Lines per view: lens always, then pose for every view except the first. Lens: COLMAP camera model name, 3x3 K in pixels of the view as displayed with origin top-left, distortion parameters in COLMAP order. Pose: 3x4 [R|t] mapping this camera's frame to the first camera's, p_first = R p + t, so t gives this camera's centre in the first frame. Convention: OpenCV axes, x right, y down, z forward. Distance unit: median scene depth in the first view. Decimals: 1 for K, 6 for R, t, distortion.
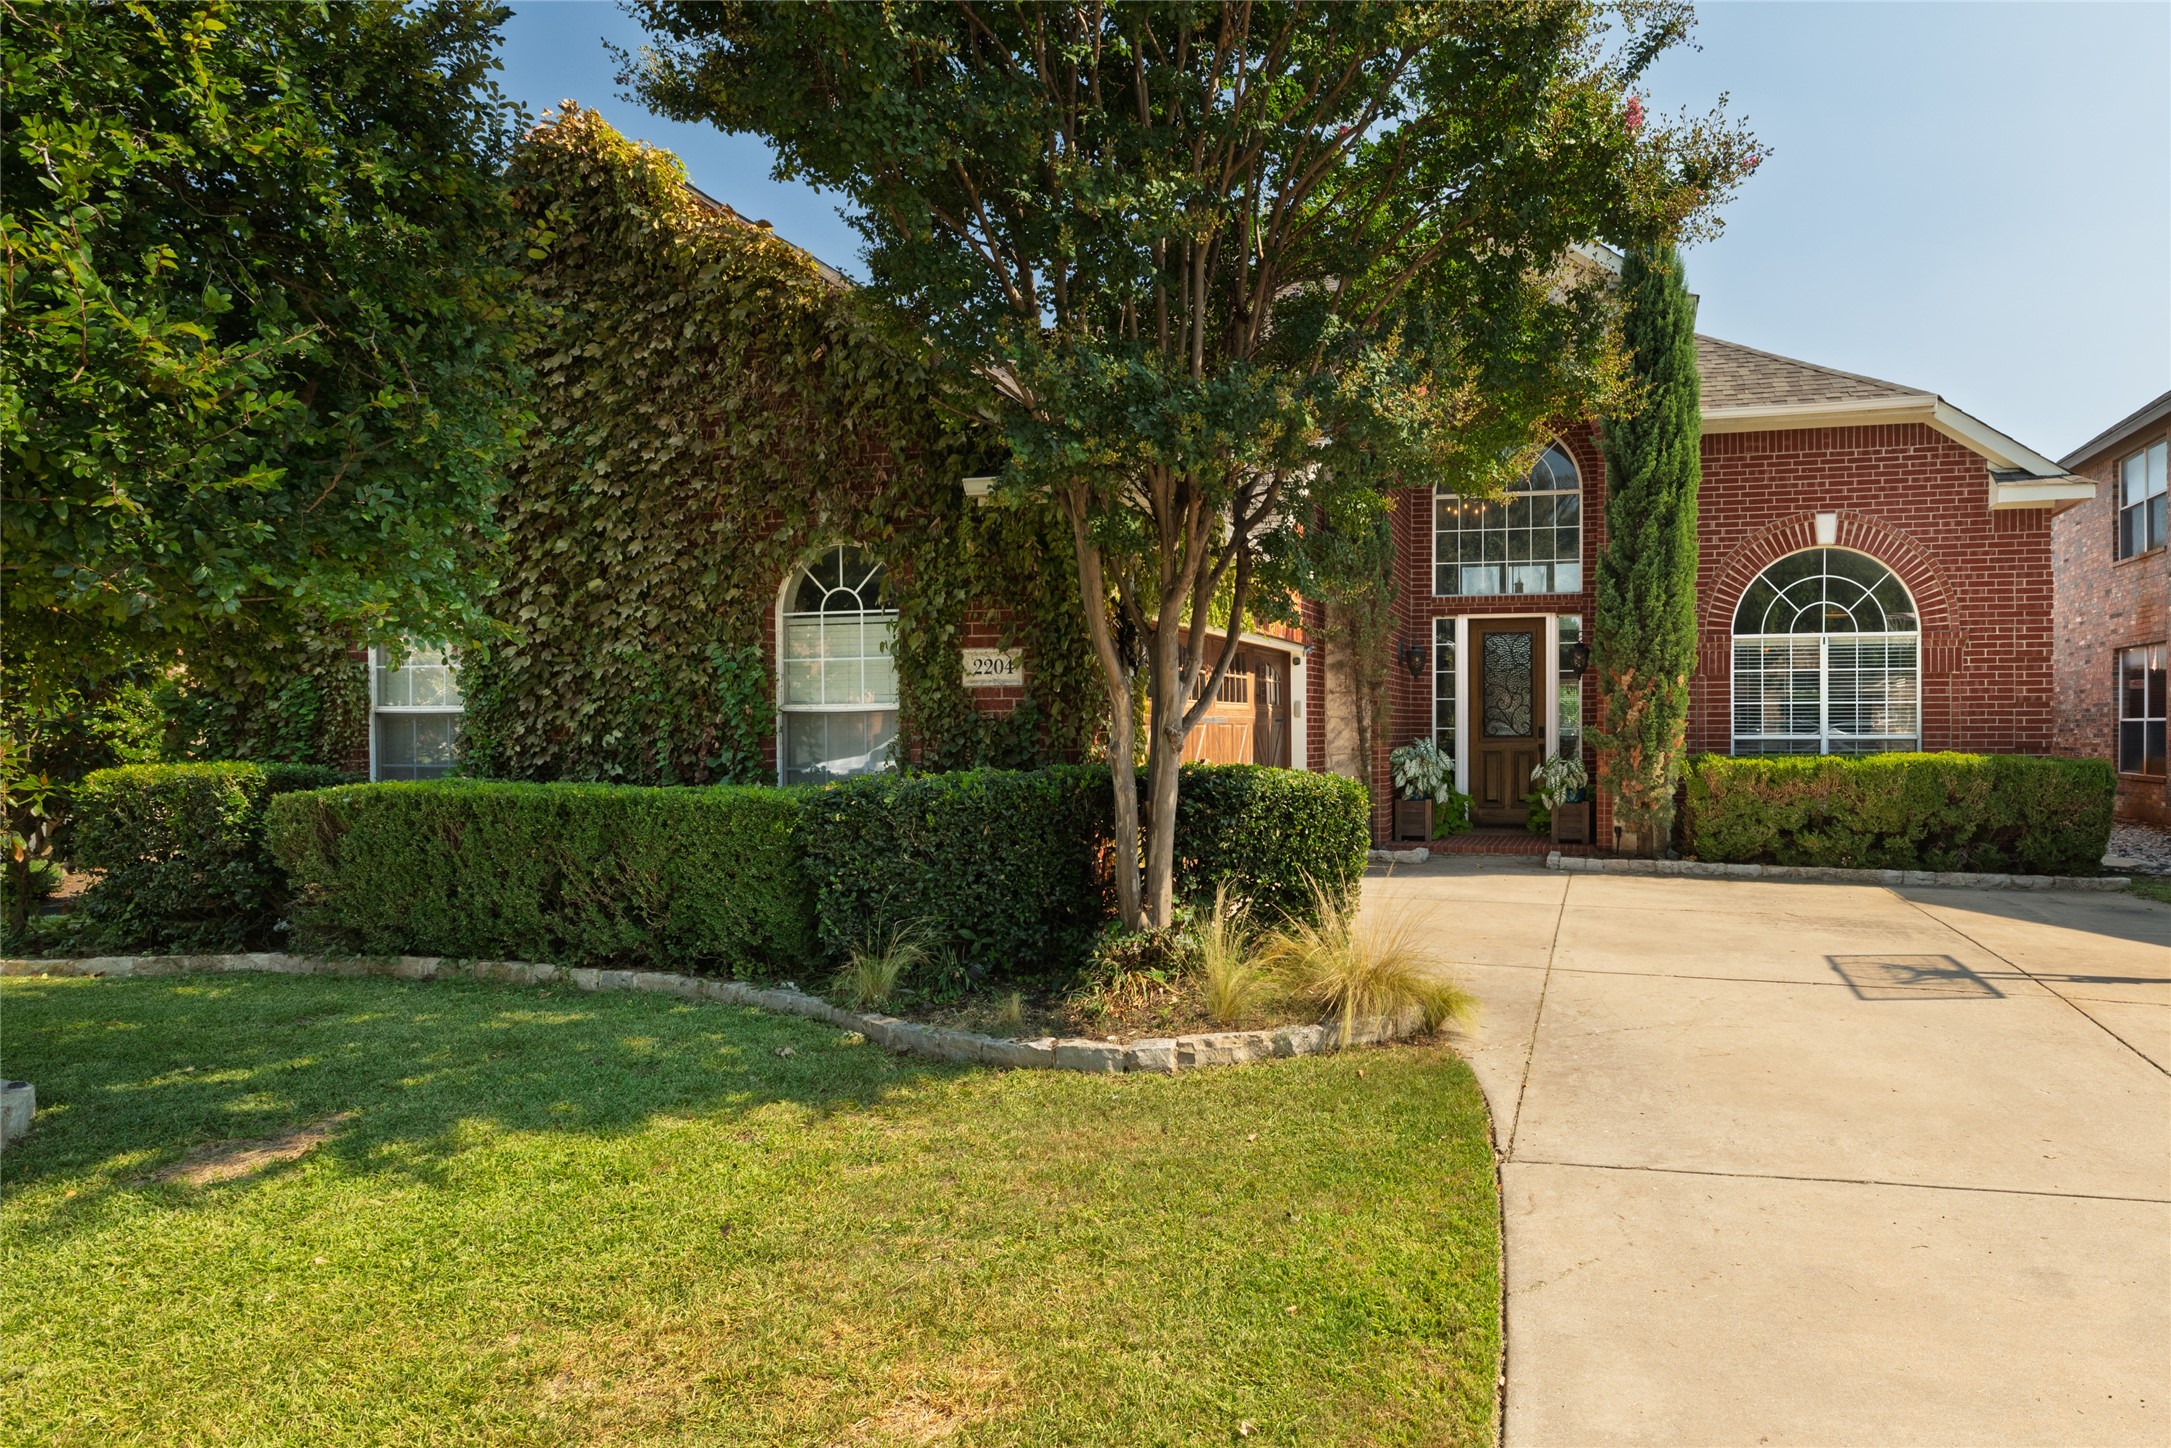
lens RADIAL K [[1066.7, 0, 1085.5], [0, 1066.7, 724.0], [0, 0, 1]] dist [0.001662, -0.000646]
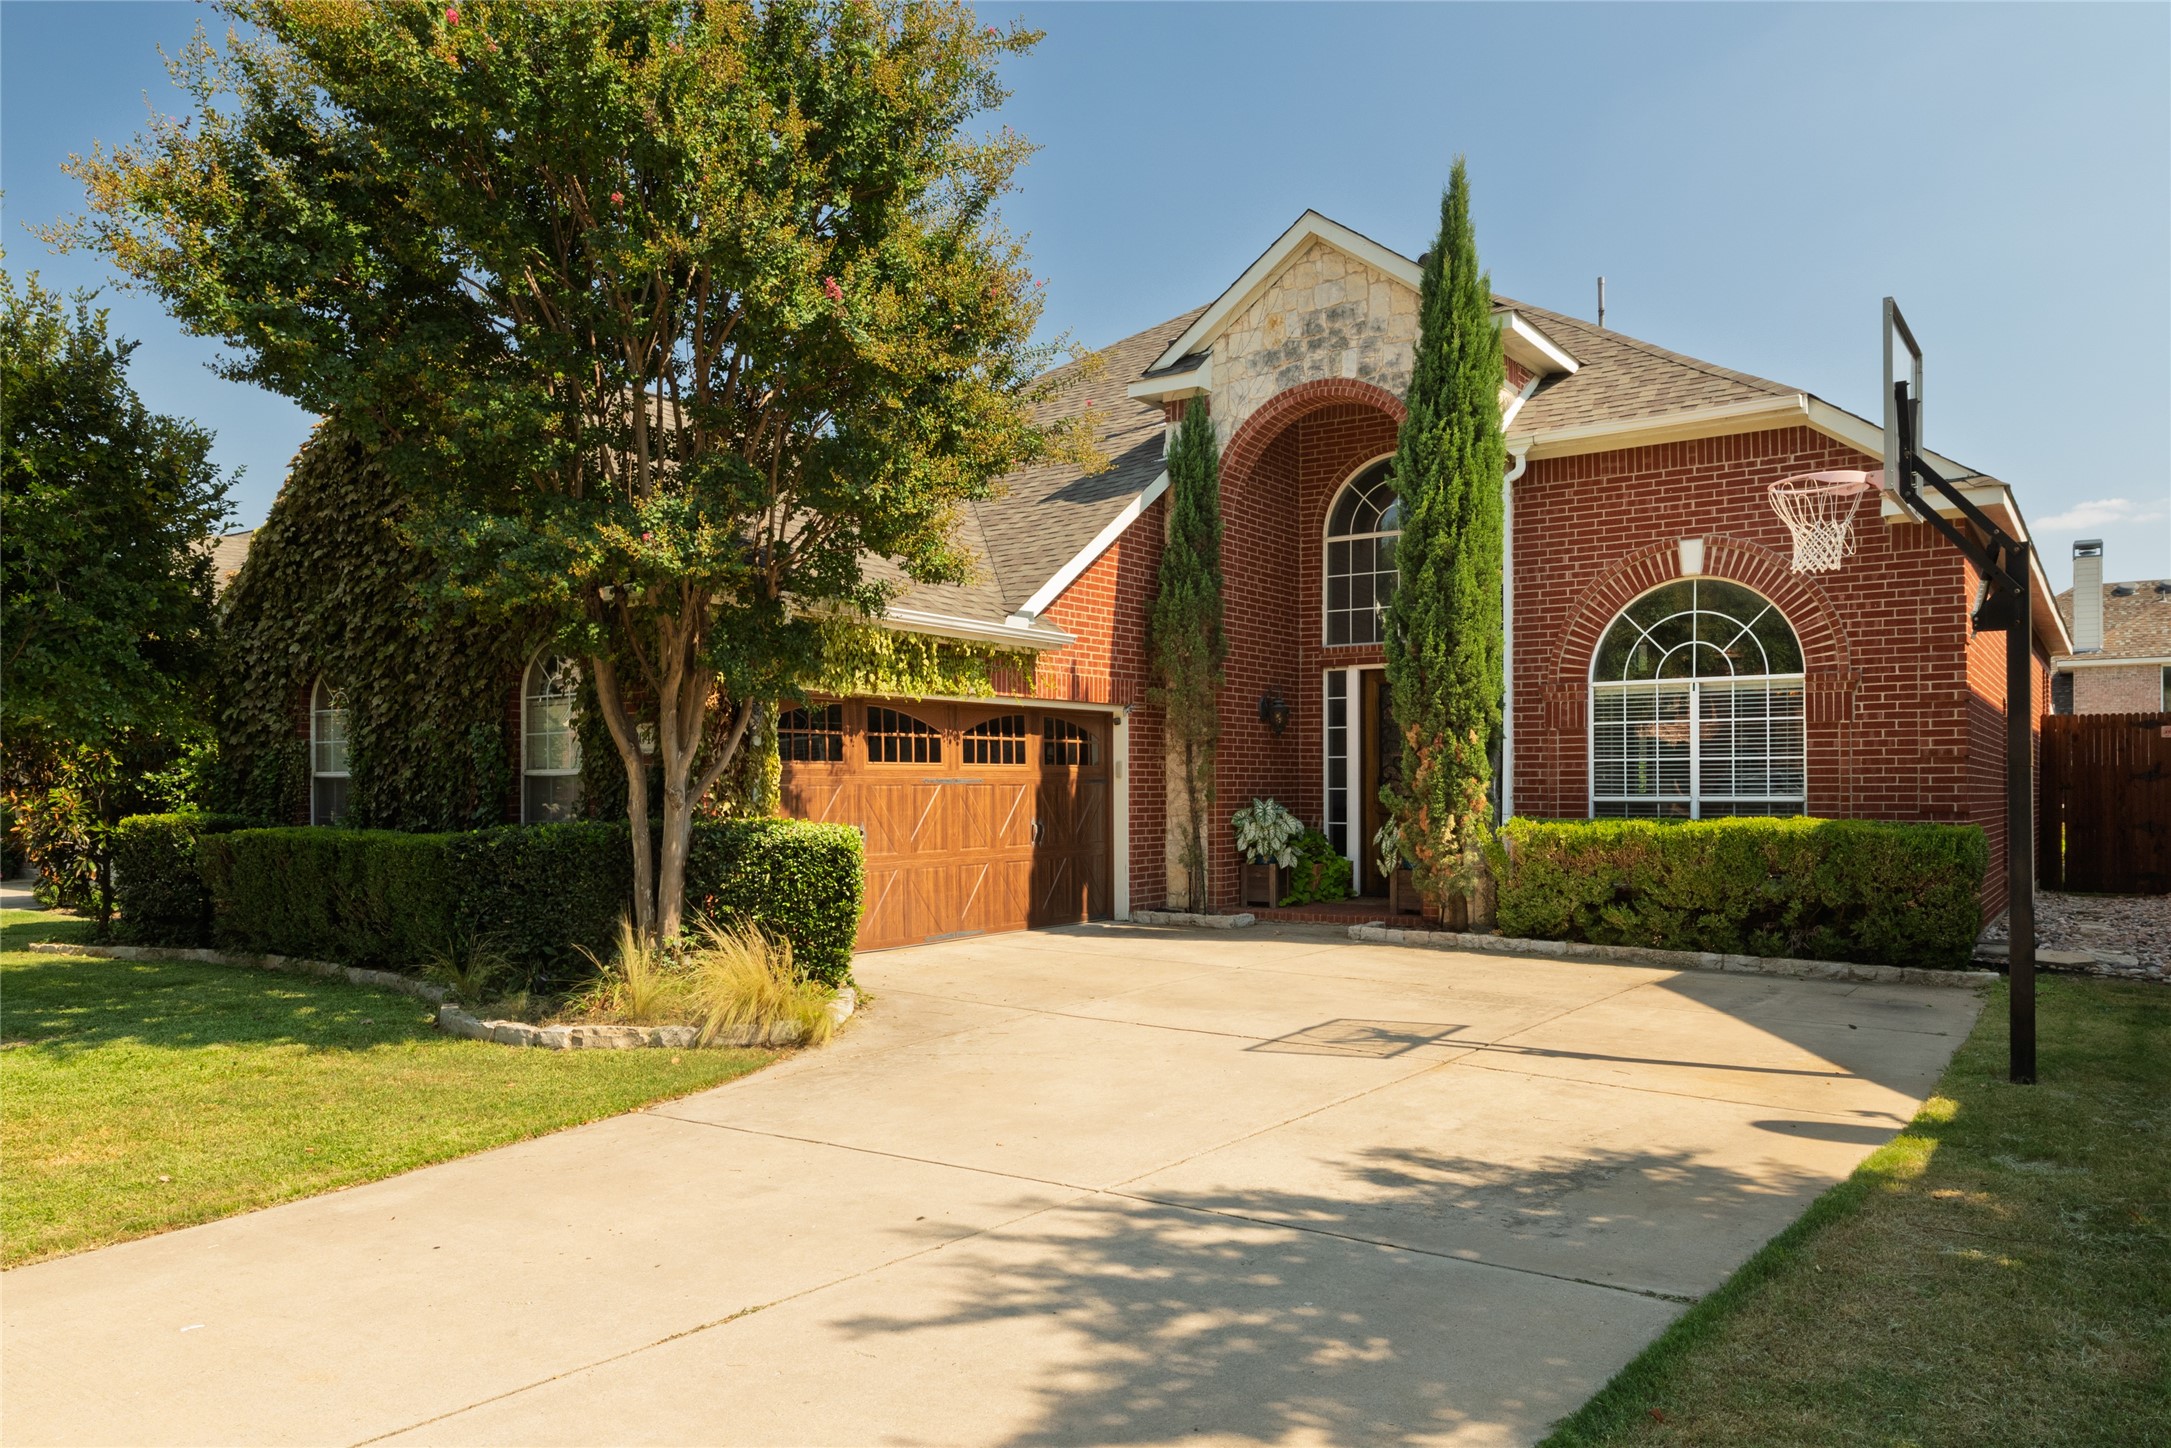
lens RADIAL K [[1266.0, 0, 1085.1], [0, 1266.0, 770.0], [0, 0, 1]] dist [0.000364, -0.000585]
pose [[0.943616, -0.005109, -0.331003, 0.588227], [0.001480, 0.999936, -0.011214, -0.000361], [0.331039, 0.010092, 0.943563, -0.128291]]
